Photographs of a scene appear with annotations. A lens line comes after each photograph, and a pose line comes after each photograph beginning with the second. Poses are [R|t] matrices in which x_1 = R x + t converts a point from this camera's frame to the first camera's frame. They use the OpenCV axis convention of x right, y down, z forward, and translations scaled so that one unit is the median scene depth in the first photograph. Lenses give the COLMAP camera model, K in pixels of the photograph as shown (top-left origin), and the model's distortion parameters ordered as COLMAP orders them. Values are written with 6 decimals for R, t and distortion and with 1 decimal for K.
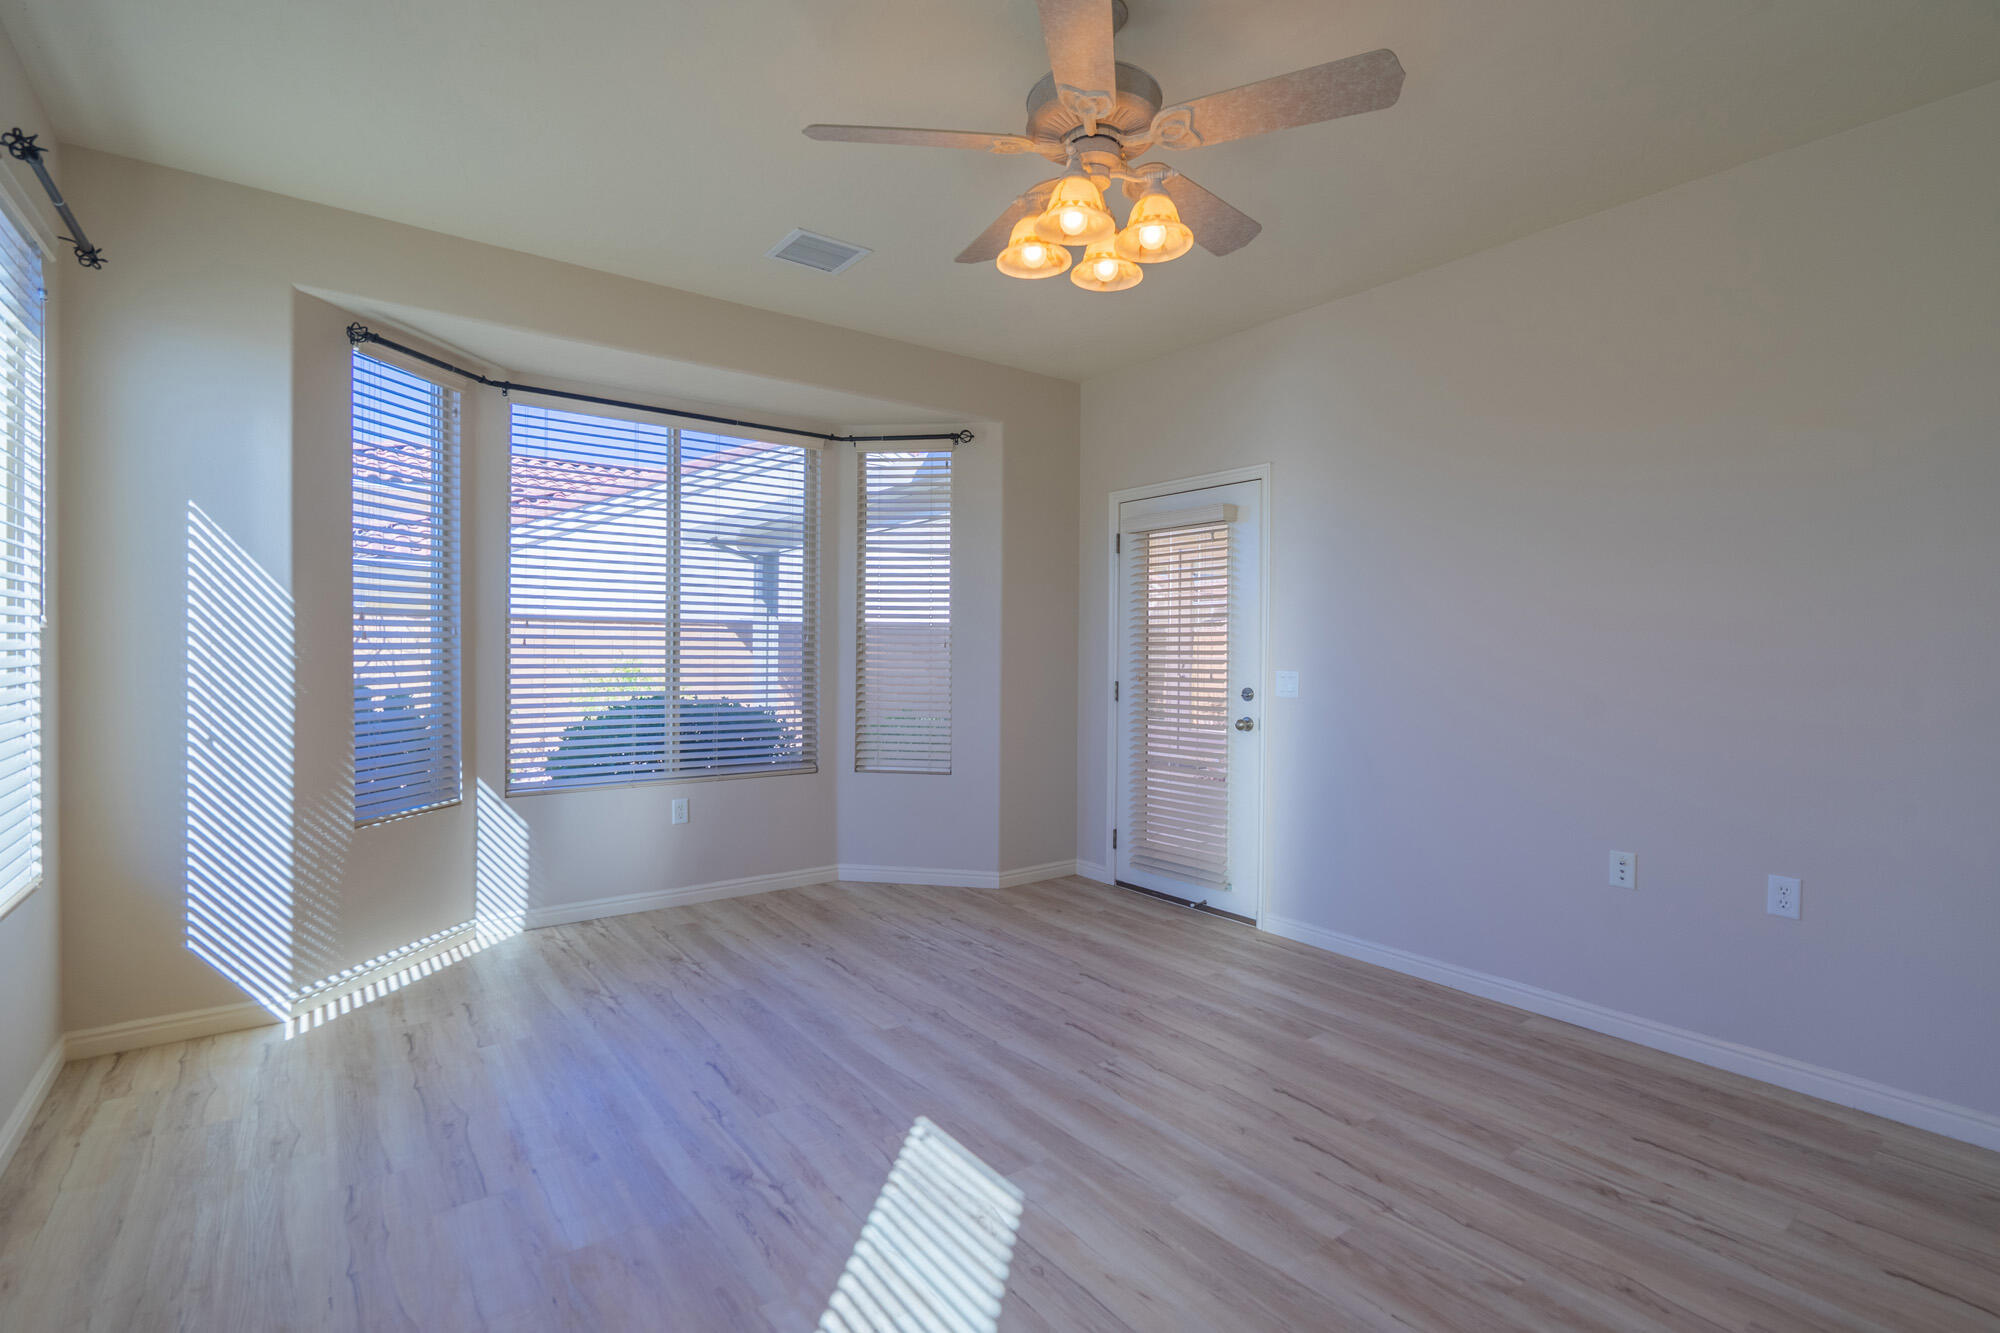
lens RADIAL K [[924.9, 0, 997.4], [0, 924.9, 655.1], [0, 0, 1]] dist [-0.003863, 0.001663]
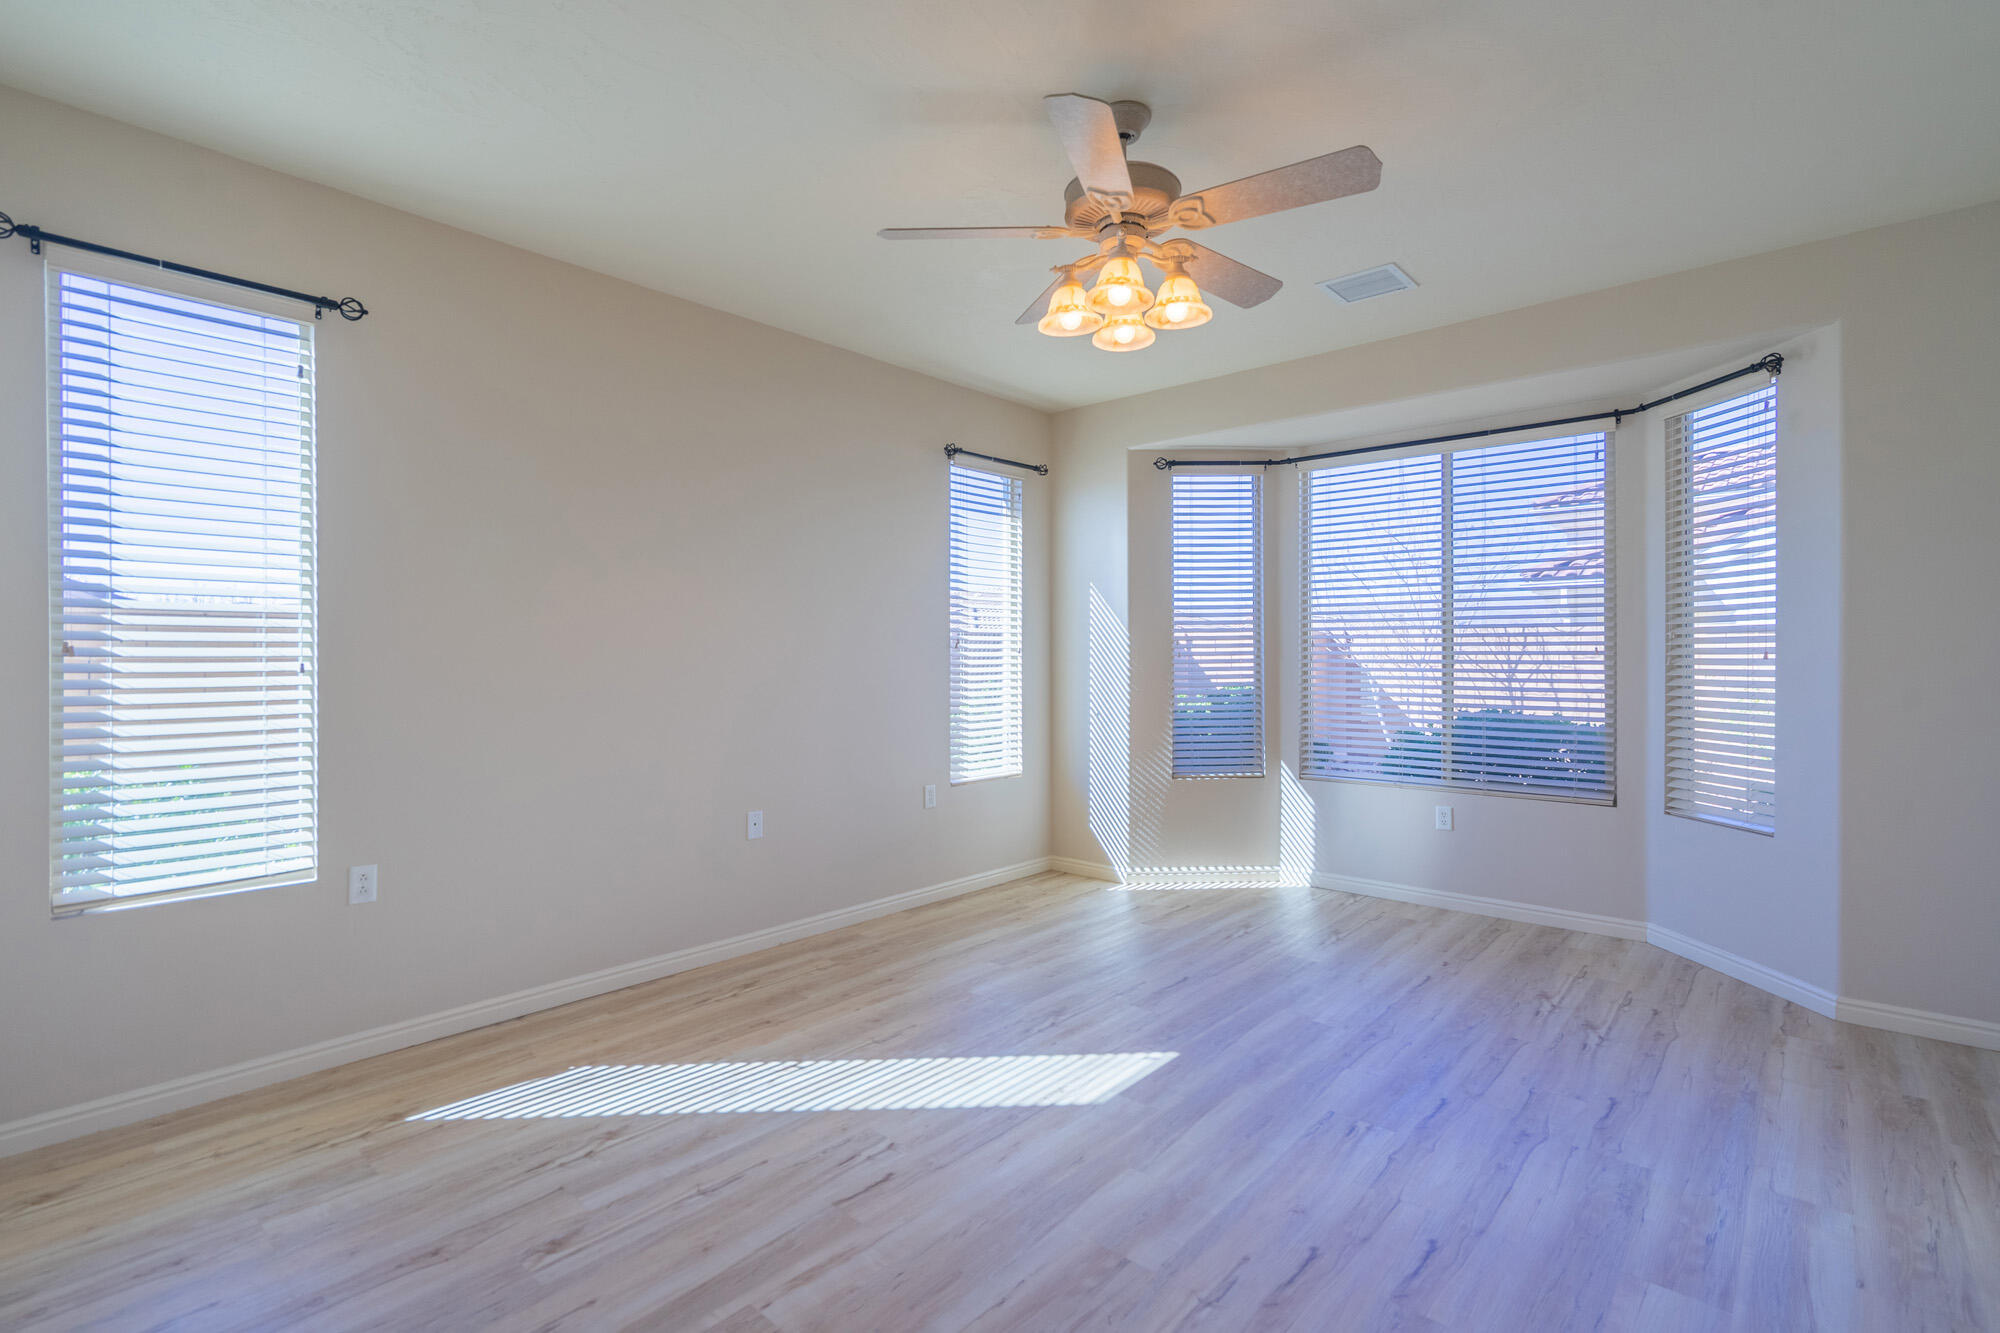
lens RADIAL K [[924.9, 0, 999.4], [0, 924.9, 667.8], [0, 0, 1]] dist [-0.003863, 0.001663]
pose [[0.201369, 0.001625, -0.979514, 0.619882], [-0.004924, 0.999988, 0.000647, 0.000589], [0.979503, 0.004693, 0.201374, 0.316267]]
